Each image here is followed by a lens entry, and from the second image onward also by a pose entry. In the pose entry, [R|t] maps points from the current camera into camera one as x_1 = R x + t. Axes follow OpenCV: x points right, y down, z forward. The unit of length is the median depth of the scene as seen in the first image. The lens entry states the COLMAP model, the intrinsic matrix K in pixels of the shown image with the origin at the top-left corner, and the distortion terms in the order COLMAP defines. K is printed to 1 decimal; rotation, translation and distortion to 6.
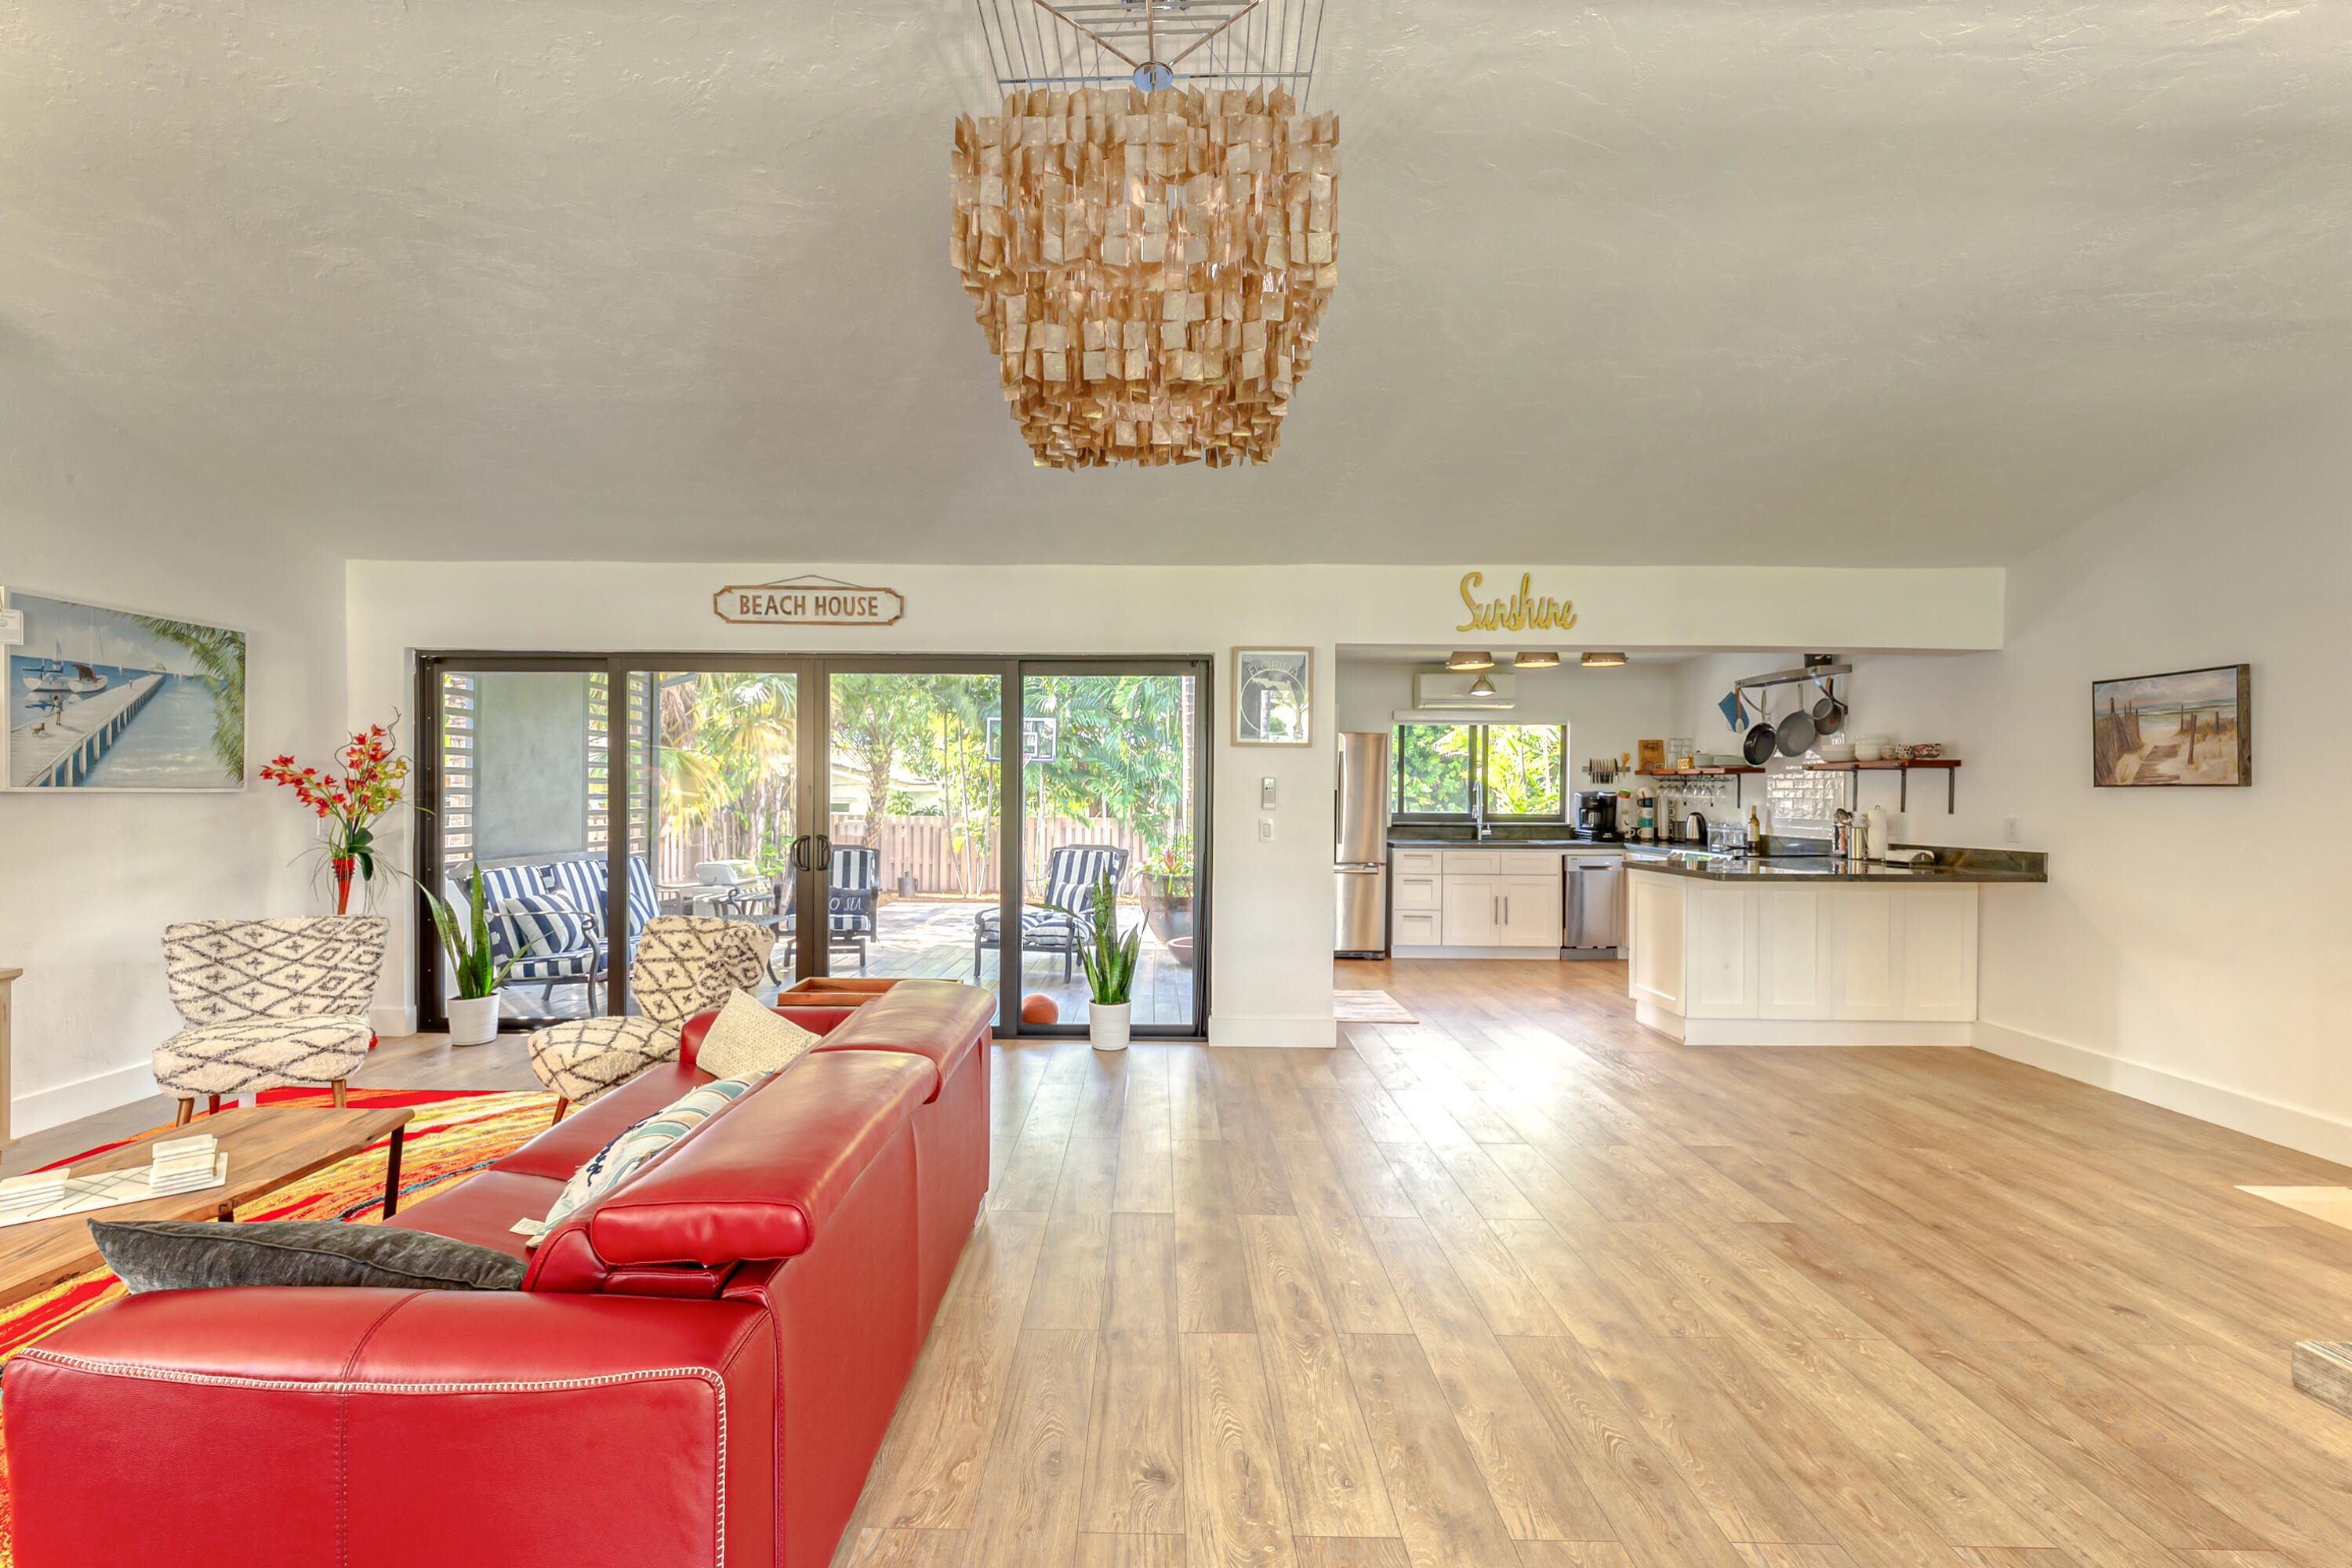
lens RADIAL K [[1030.3, 0, 1156.4], [0, 1030.3, 795.7], [0, 0, 1]] dist [-0.003091, -0.000960]
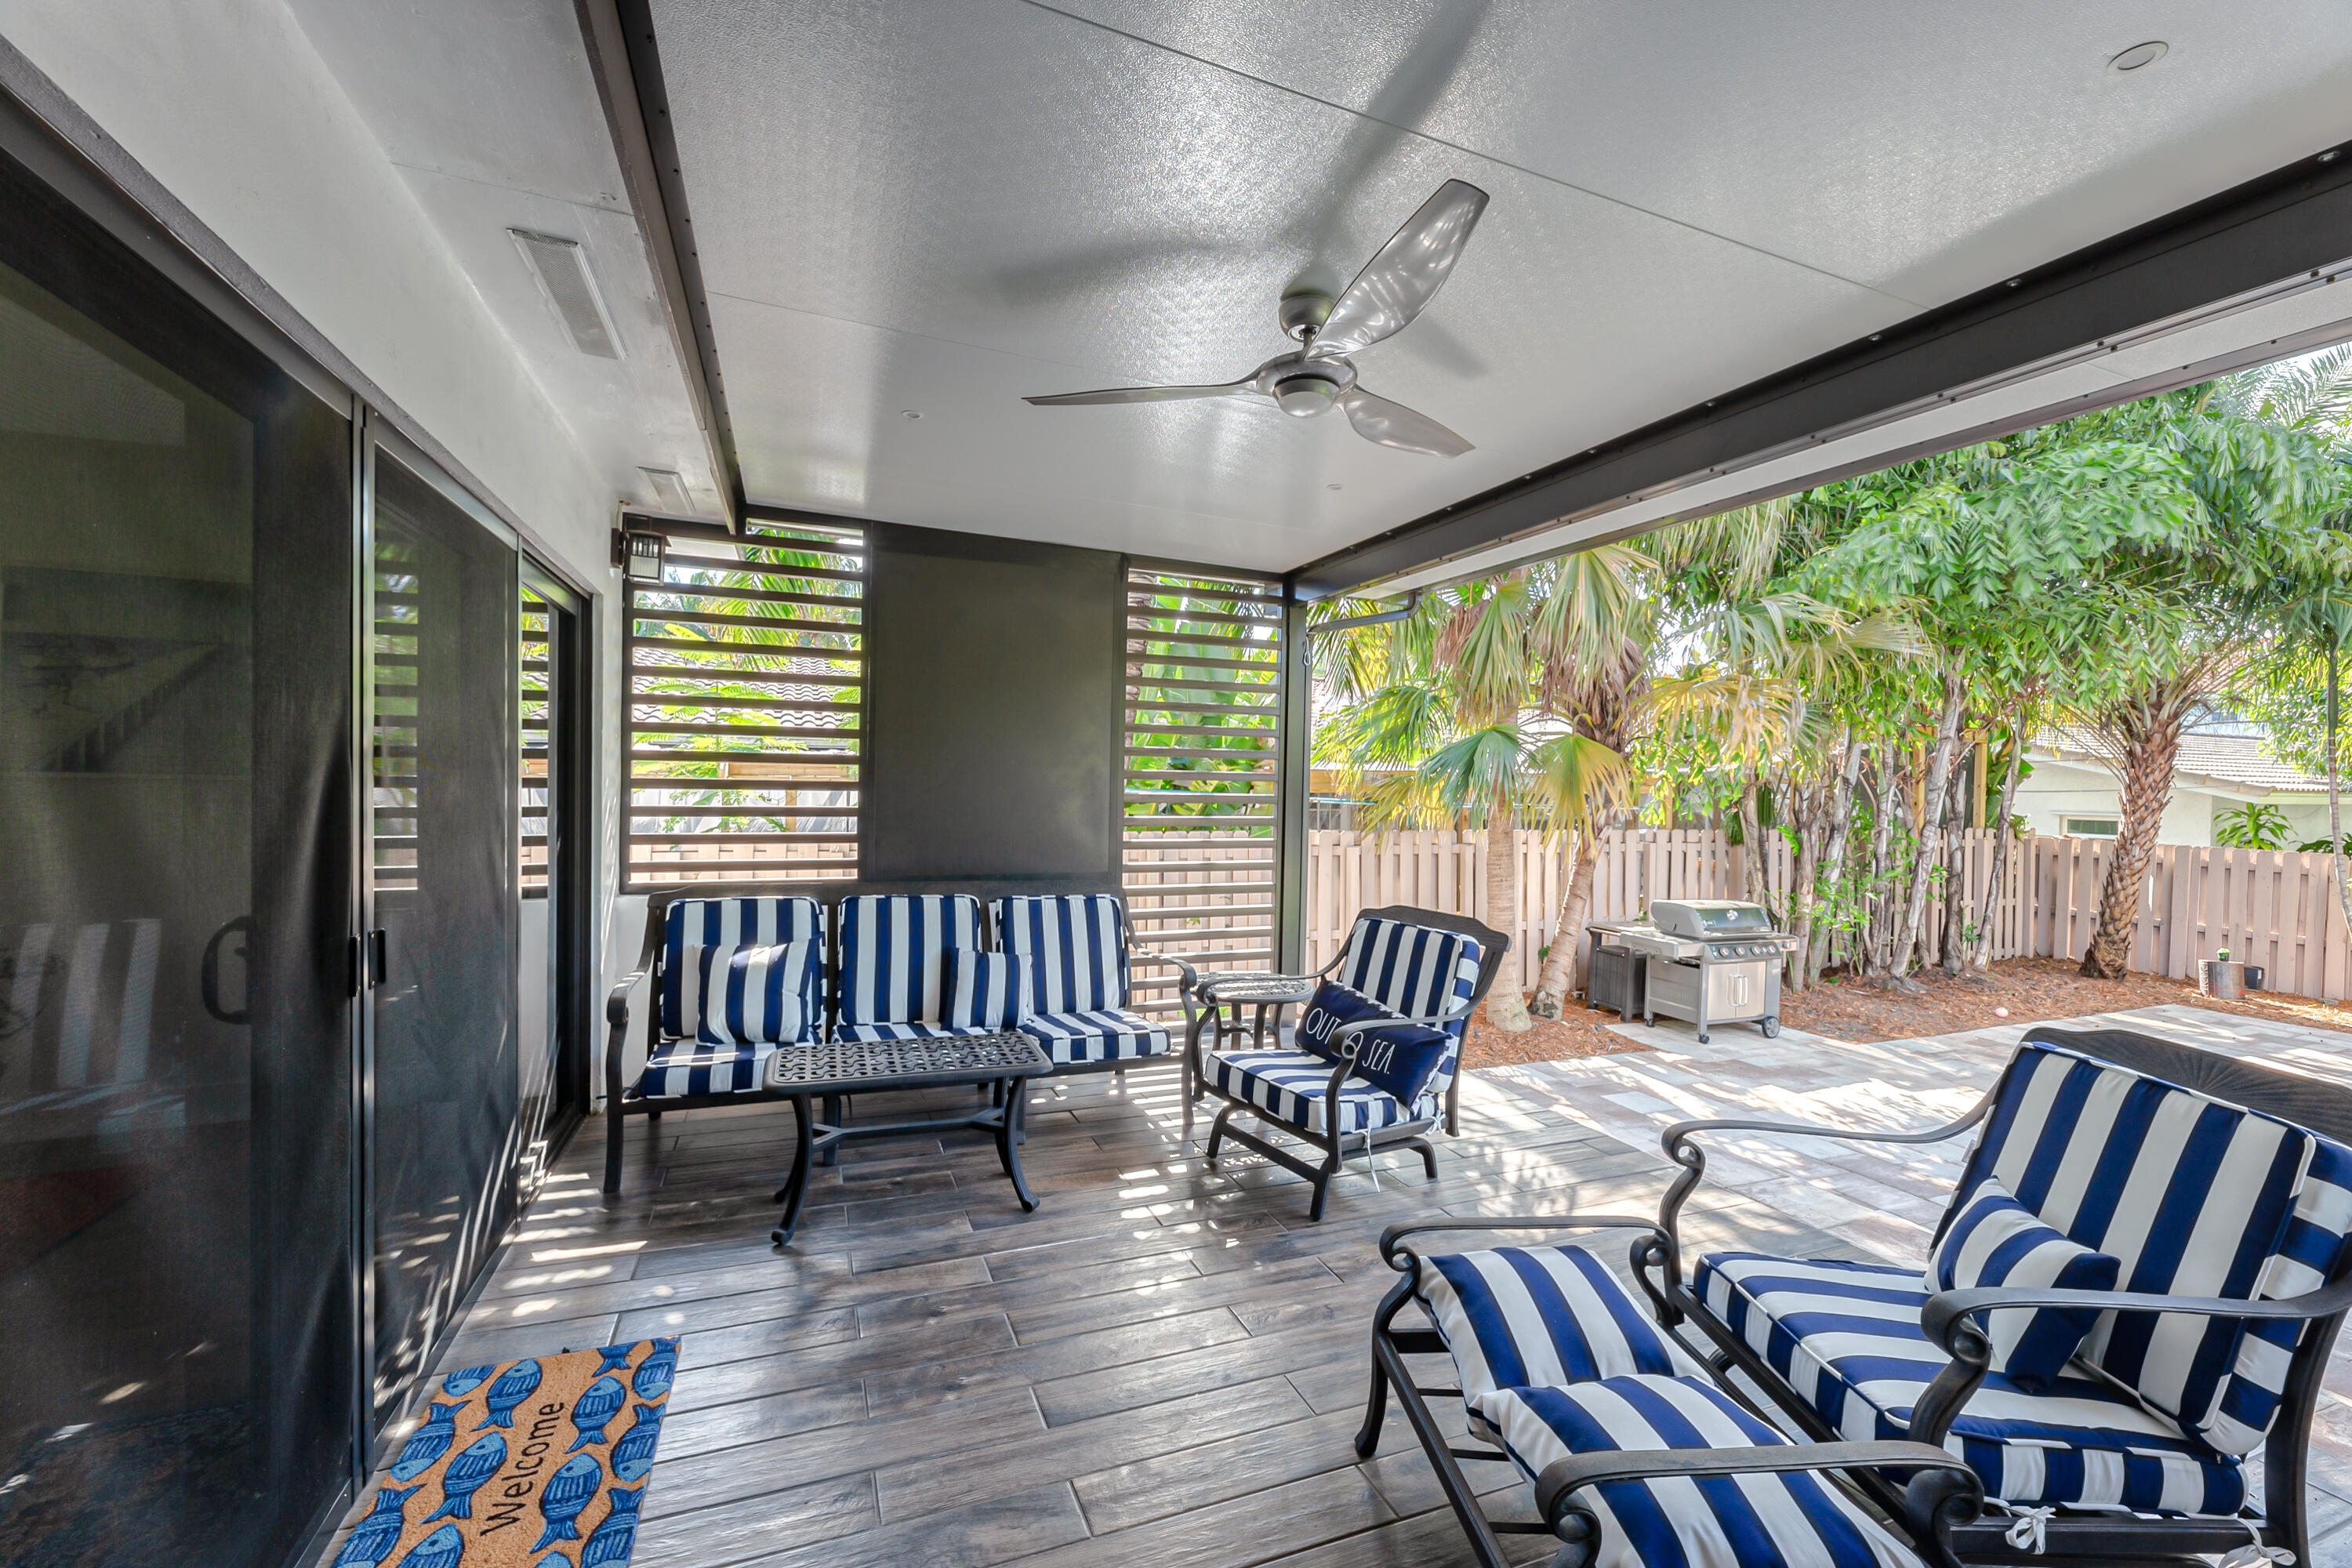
lens RADIAL K [[955.1, 0, 1175.1], [0, 955.1, 786.4], [0, 0, 1]] dist [0.003259, 0.000722]
pose [[0.373295, 0.011229, -0.927645, 0.109590], [-0.021720, 0.999758, 0.003362, -0.020345], [0.927459, 0.018894, 0.373448, 1.650472]]
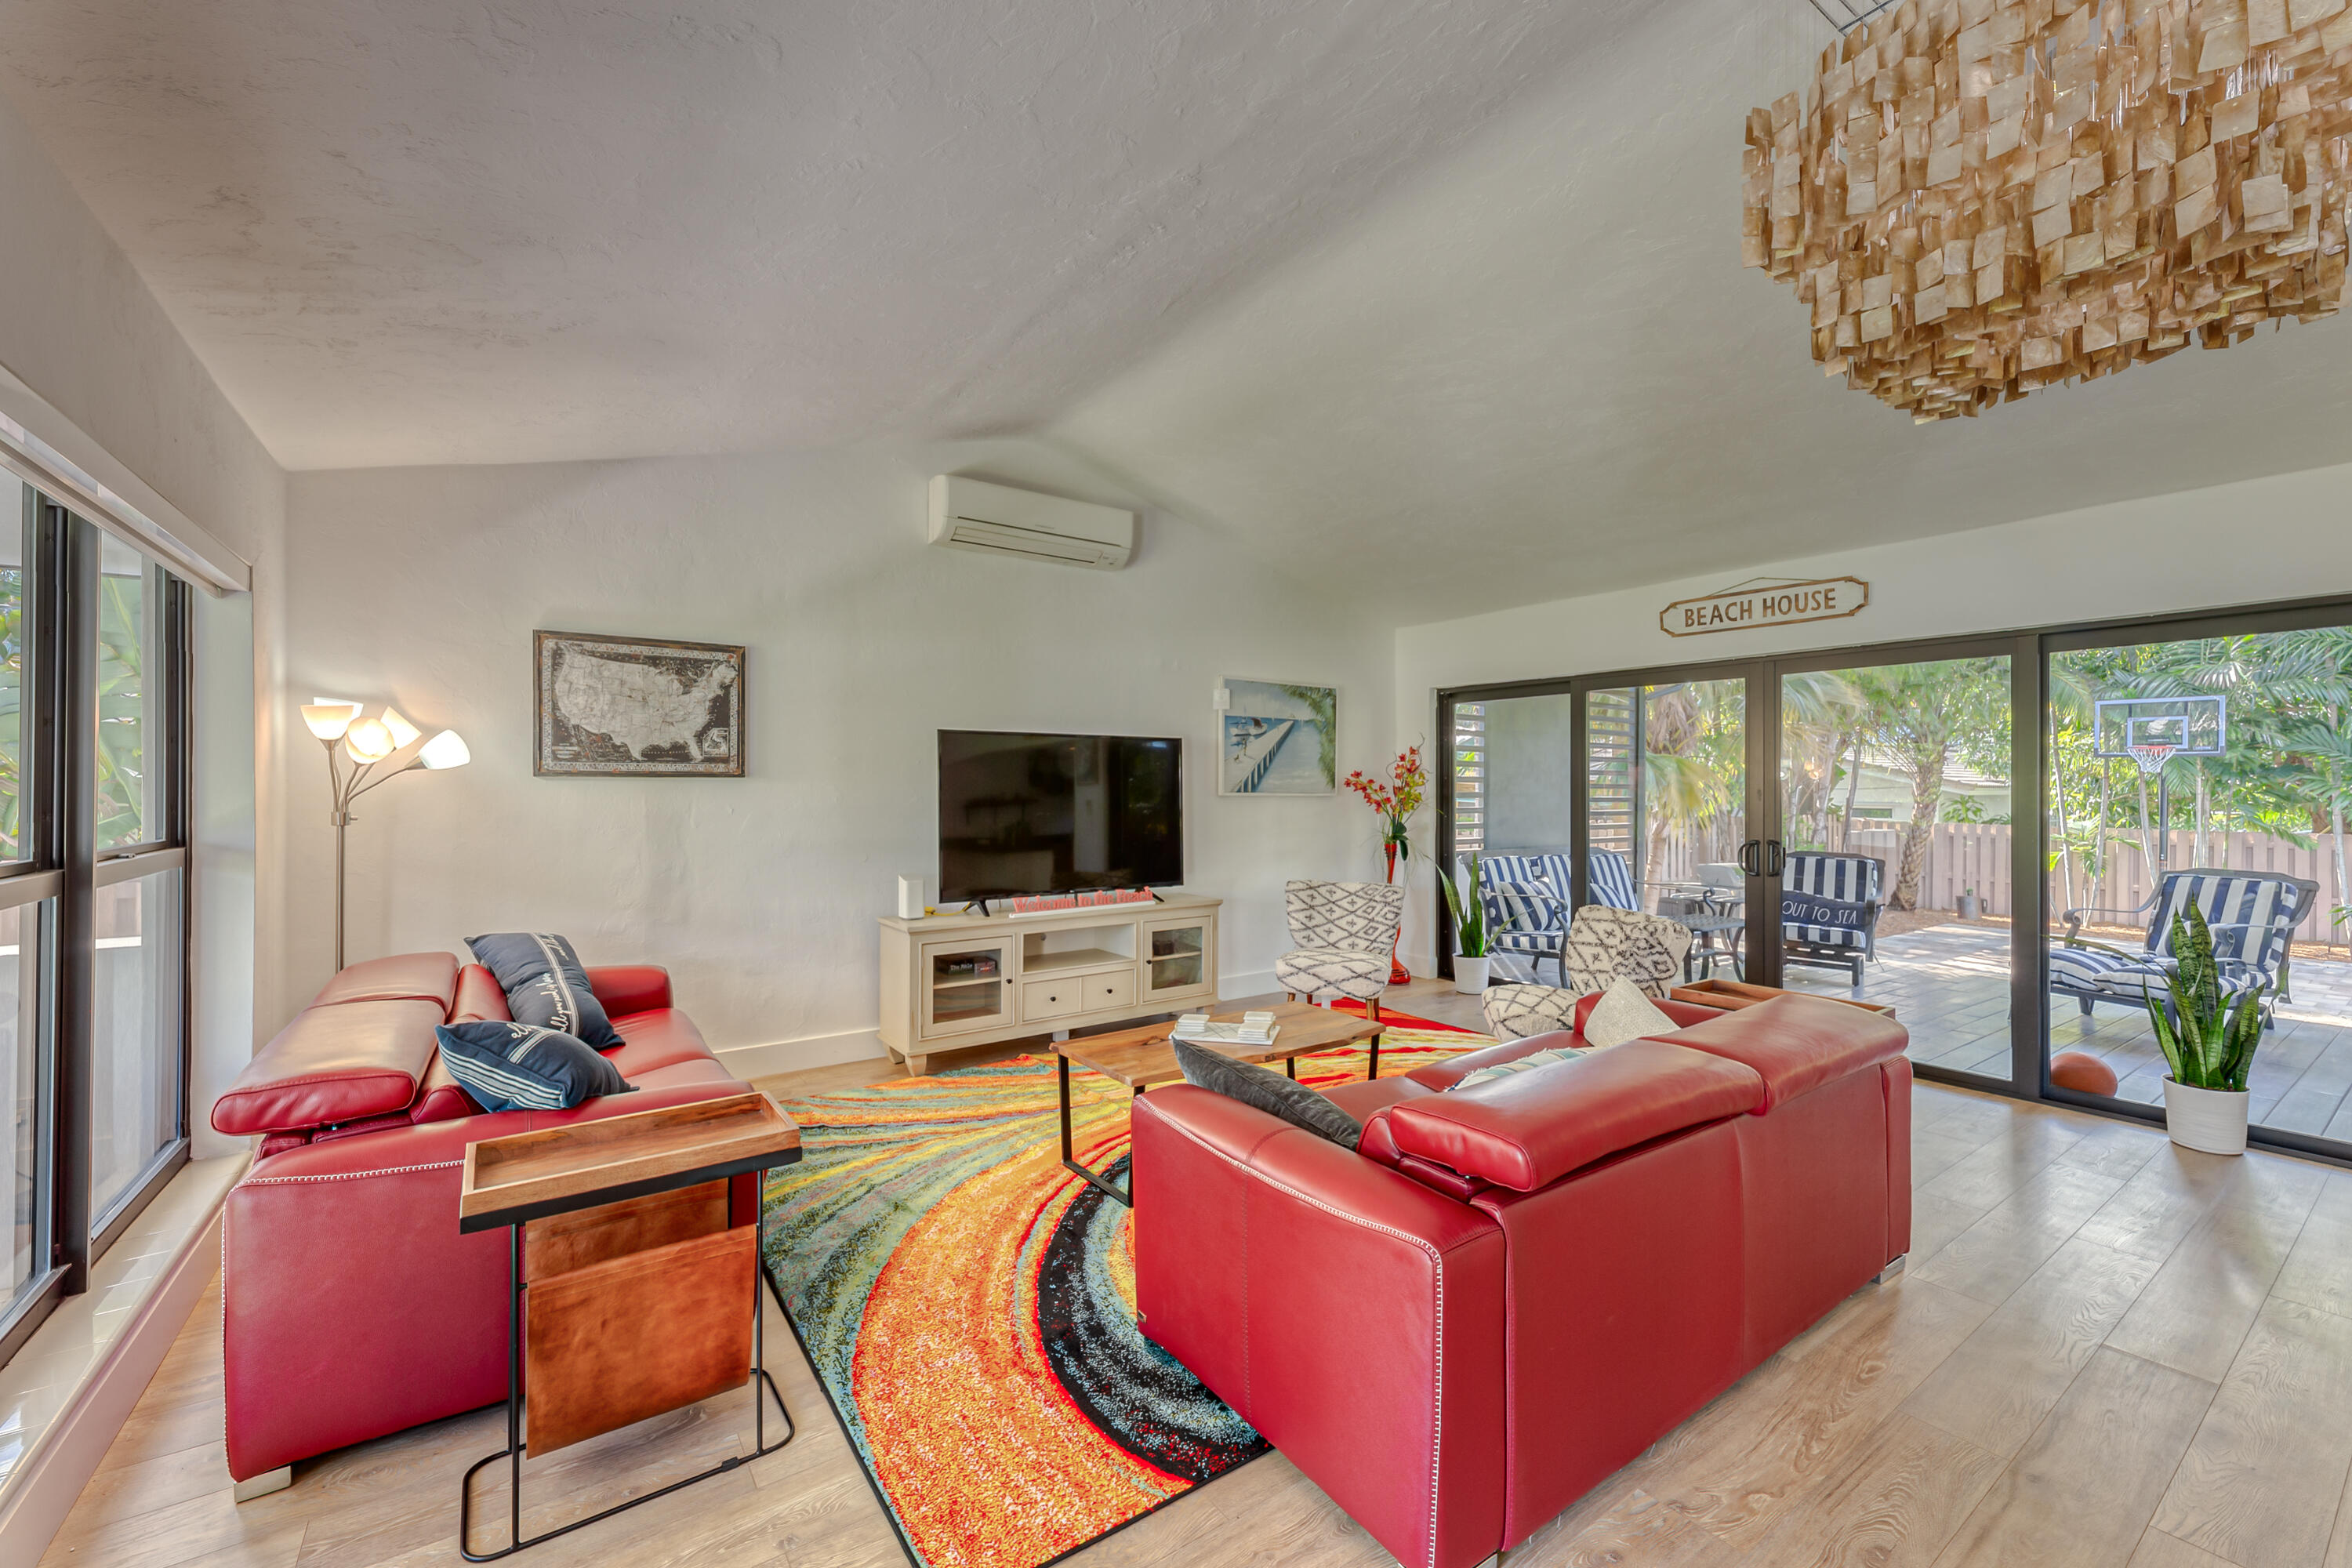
lens RADIAL K [[955.1, 0, 1175.5], [0, 955.1, 782.5], [0, 0, 1]] dist [0.003259, 0.000722]
pose [[0.581300, -0.009943, -0.813628, 0.122921], [-0.004118, 0.999877, -0.015161, -0.001054], [0.813679, 0.012163, 0.581188, 0.012542]]
